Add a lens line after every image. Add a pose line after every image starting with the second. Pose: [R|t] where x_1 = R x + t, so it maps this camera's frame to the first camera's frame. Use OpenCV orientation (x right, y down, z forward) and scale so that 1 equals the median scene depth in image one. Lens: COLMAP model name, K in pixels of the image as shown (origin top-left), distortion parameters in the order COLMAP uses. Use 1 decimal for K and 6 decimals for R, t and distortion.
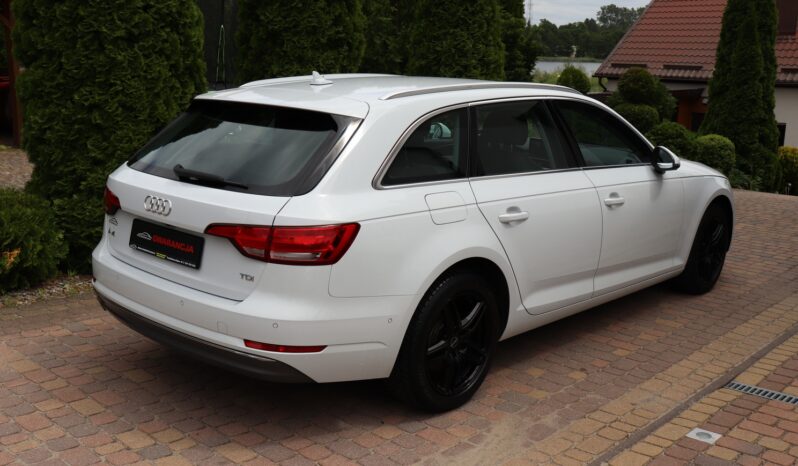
lens RADIAL K [[878.0, 0, 398.3], [0, 878.0, 233.1], [0, 0, 1]] dist [-0.014553, 0.000000]
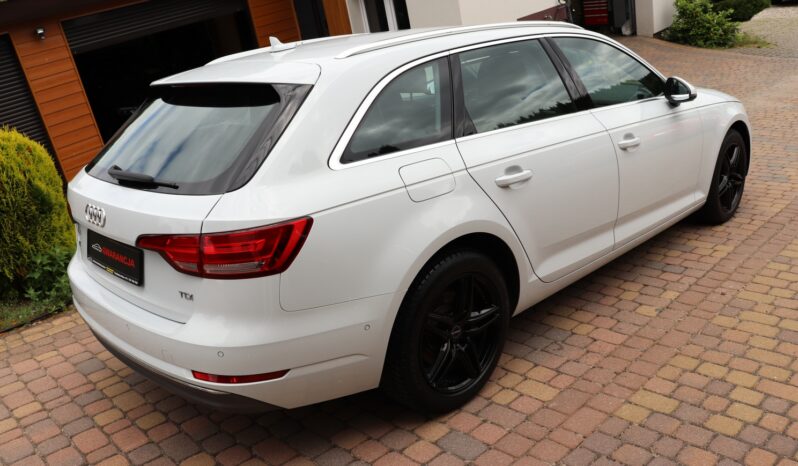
lens RADIAL K [[675.9, 0, 405.0], [0, 675.9, 236.7], [0, 0, 1]] dist [-0.082188, 0.003309]
pose [[0.990919, -0.100295, -0.089558, 0.084812], [0.108546, 0.989771, 0.092583, -0.036961], [0.079356, -0.101464, 0.991669, 0.355207]]
